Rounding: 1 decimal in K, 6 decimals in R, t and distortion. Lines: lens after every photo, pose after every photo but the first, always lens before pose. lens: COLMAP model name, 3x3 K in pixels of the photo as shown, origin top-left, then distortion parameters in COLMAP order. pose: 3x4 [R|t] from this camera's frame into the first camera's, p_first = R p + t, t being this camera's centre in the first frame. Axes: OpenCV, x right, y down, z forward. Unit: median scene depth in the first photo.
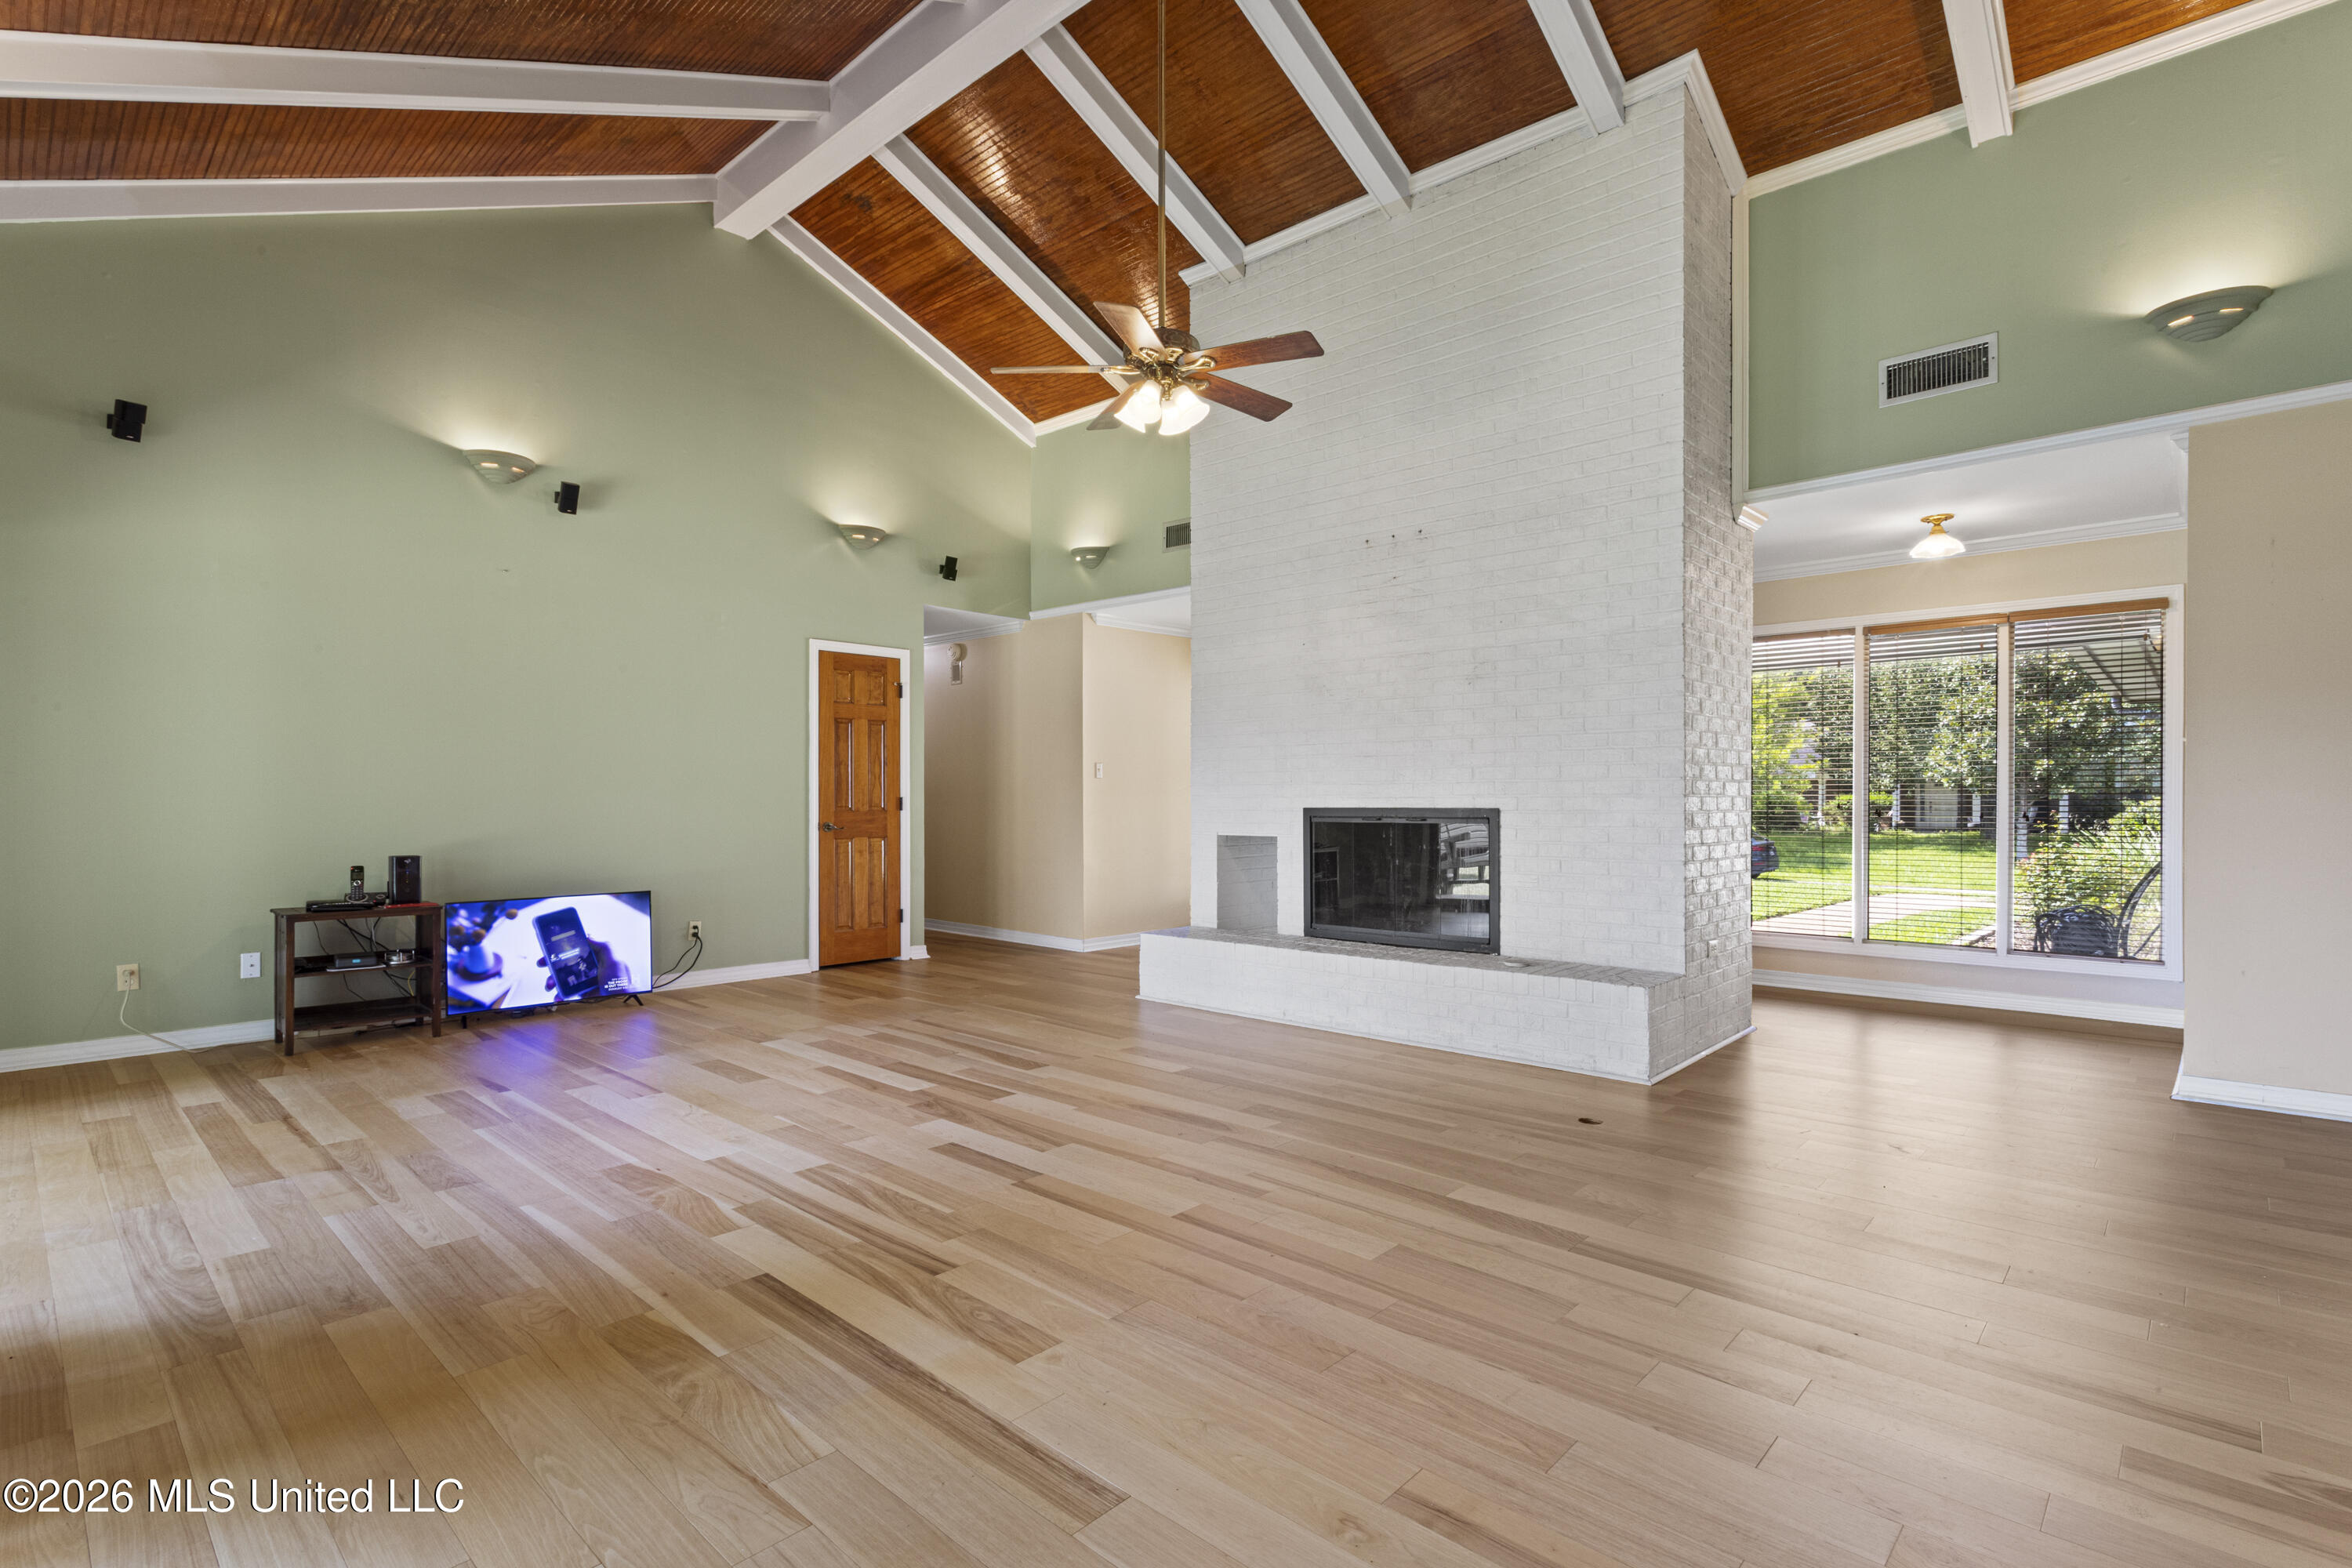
lens RADIAL K [[1110.1, 0, 1155.9], [0, 1110.1, 831.7], [0, 0, 1]] dist [-0.003877, 0.004661]
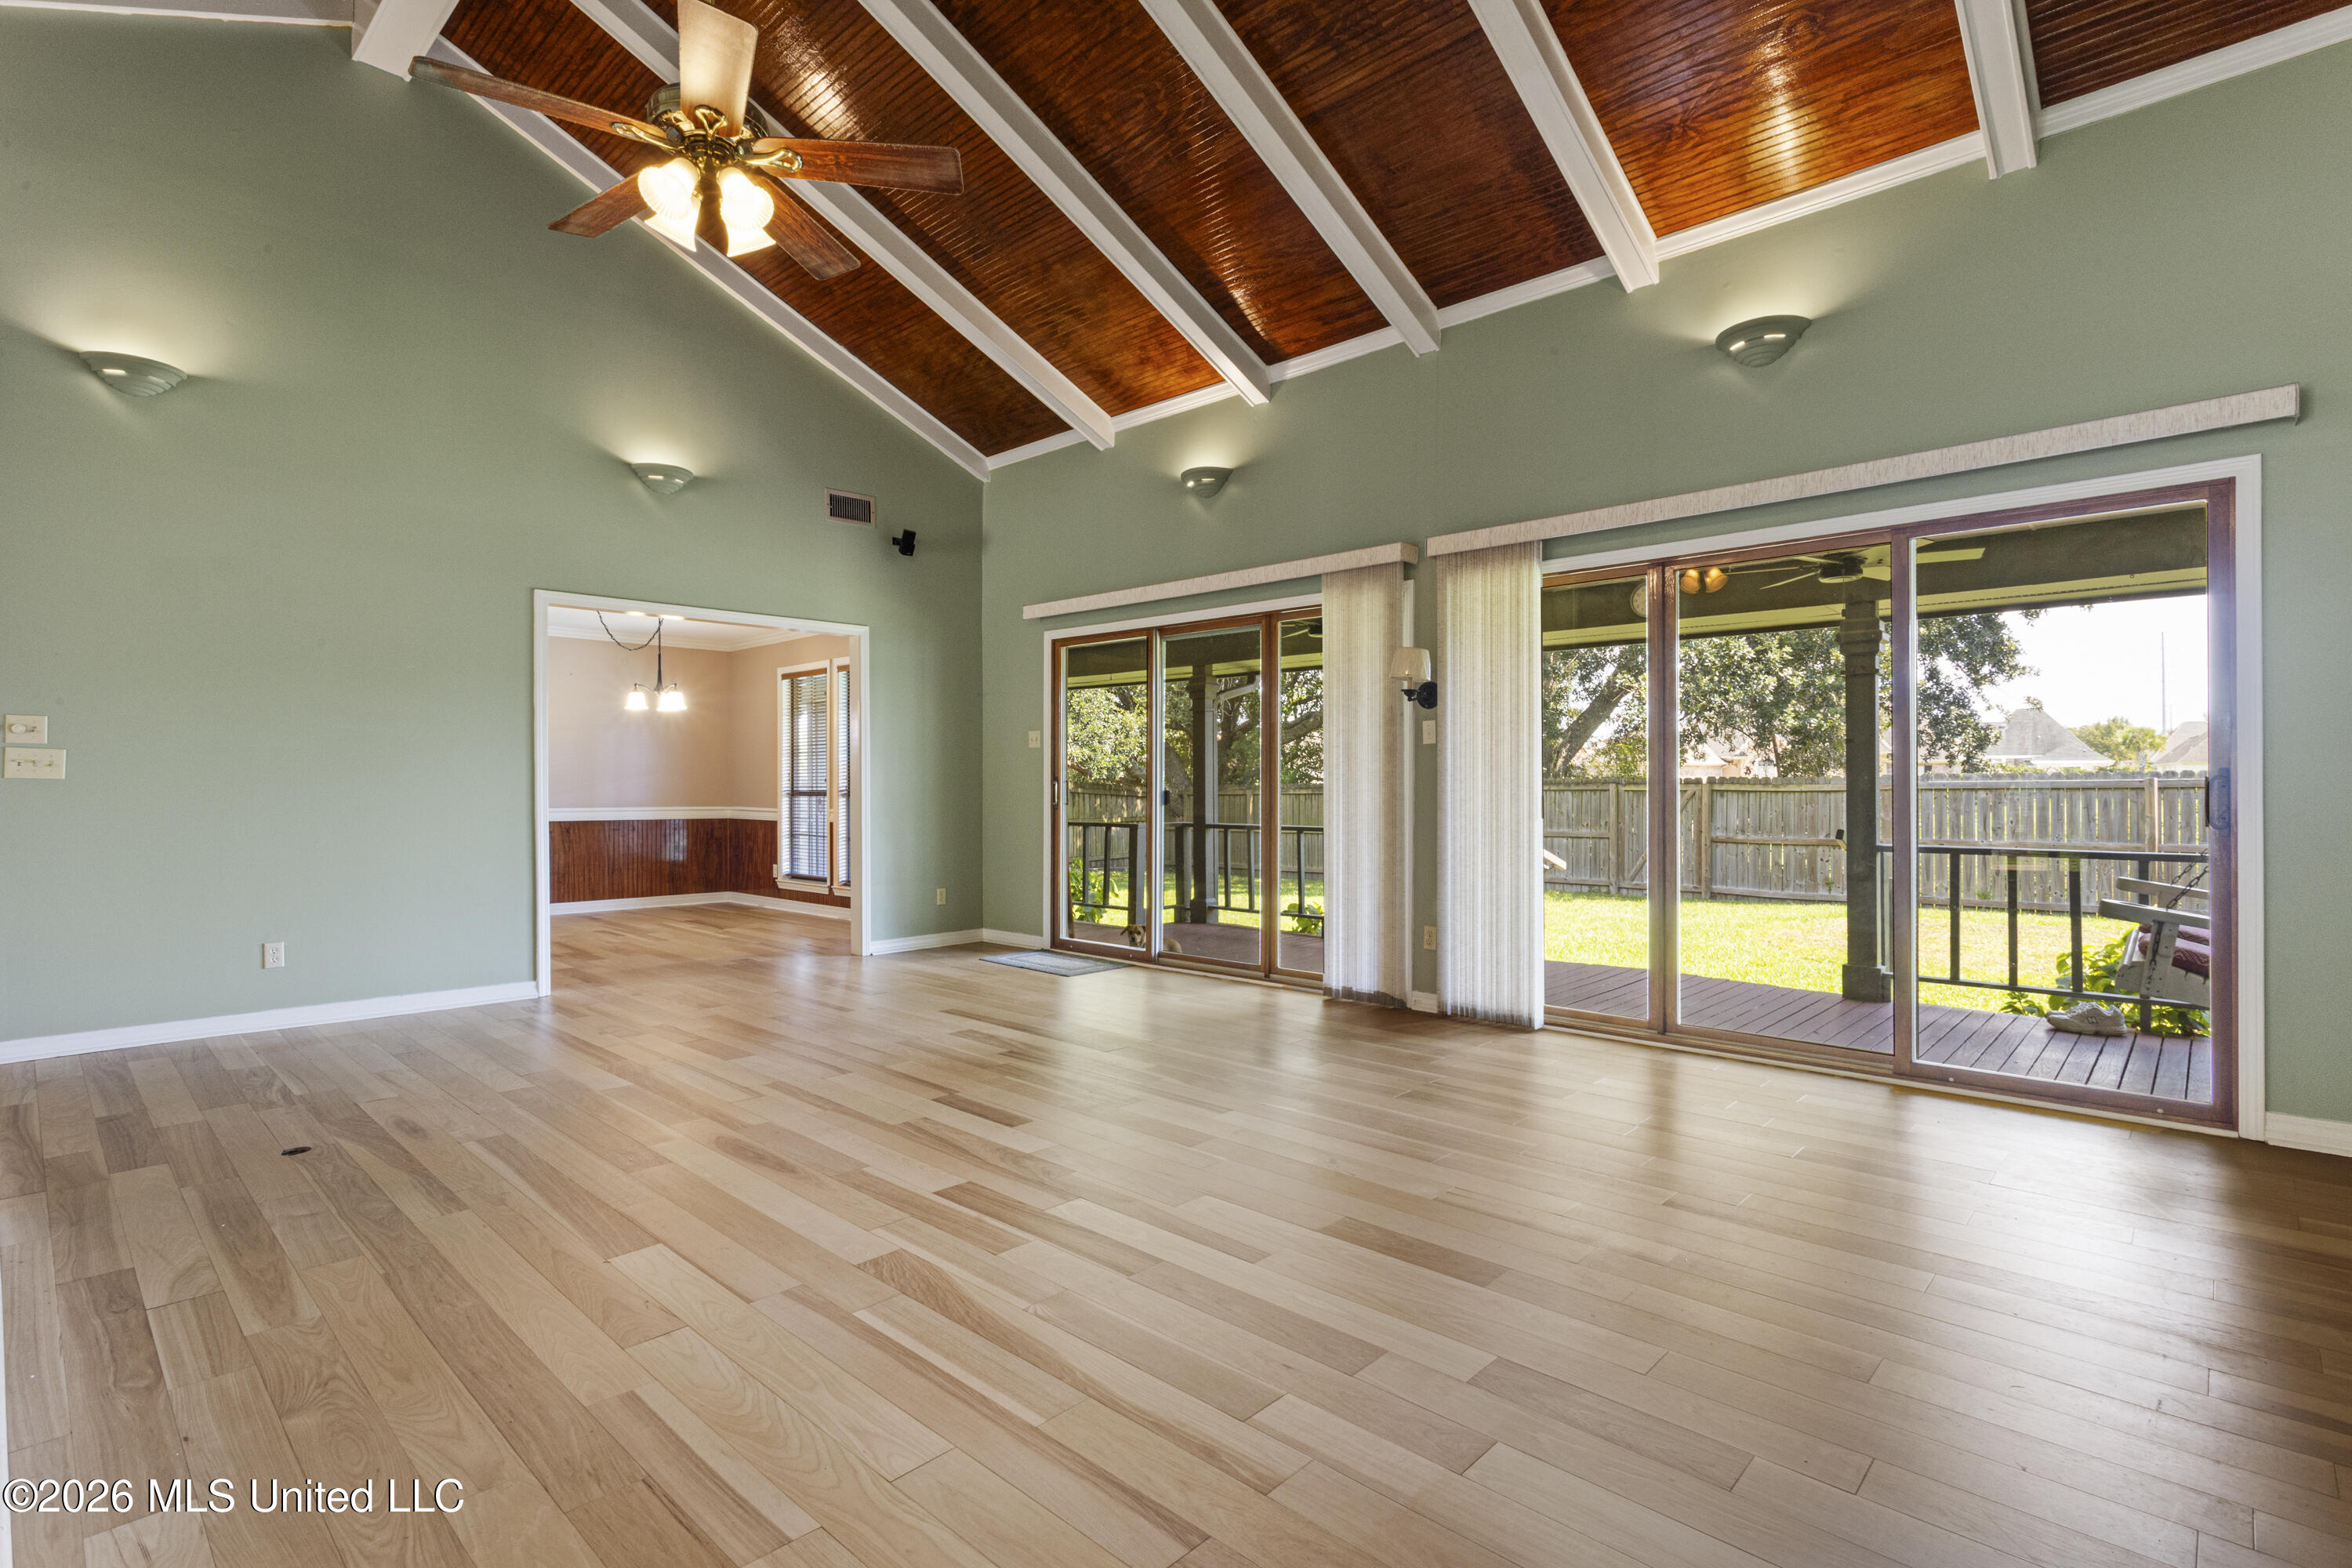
lens RADIAL K [[1110.1, 0, 1165.5], [0, 1110.1, 790.7], [0, 0, 1]] dist [-0.003877, 0.004661]
pose [[-0.999992, 0.003647, 0.001351, -0.269228], [0.003698, 0.999191, 0.040058, -0.051949], [-0.001204, 0.040062, -0.999196, 1.648762]]
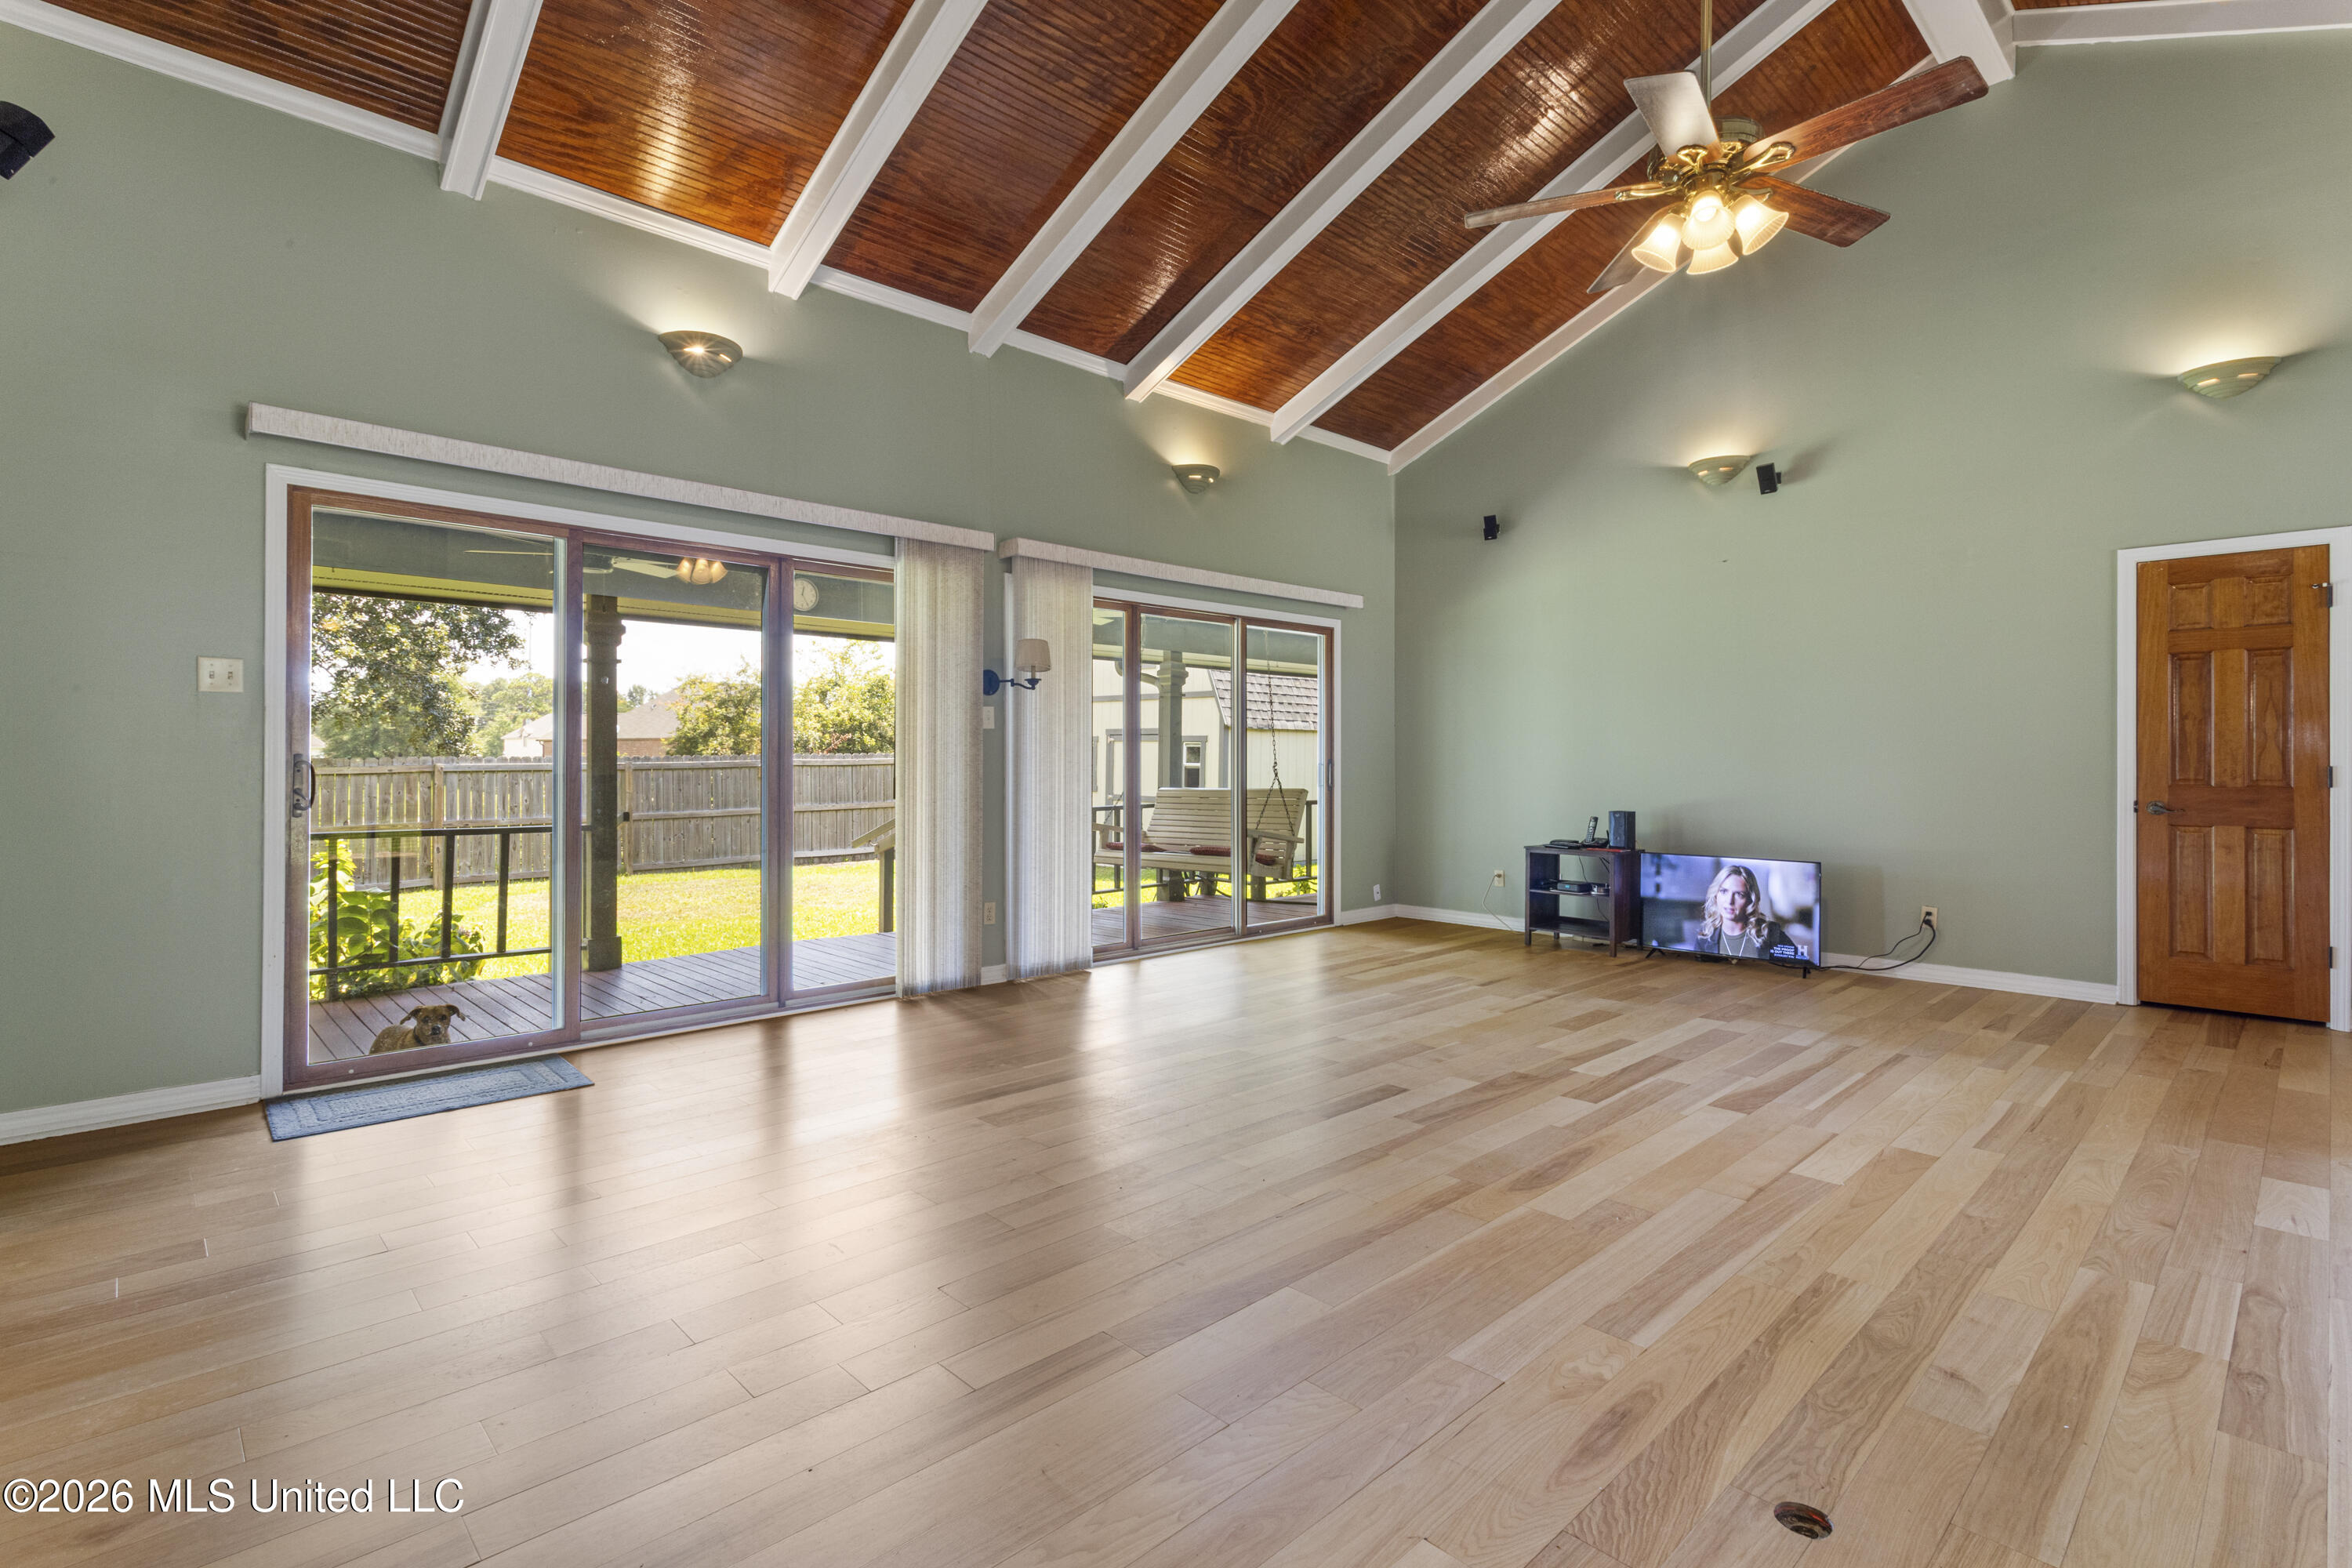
lens RADIAL K [[1110.1, 0, 1175.9], [0, 1110.1, 753.0], [0, 0, 1]] dist [-0.003877, 0.004661]
pose [[-0.043620, -0.009038, -0.999007, 0.733172], [-0.033330, 0.999416, -0.007586, -0.020937], [0.998492, 0.032966, -0.043896, 0.674753]]
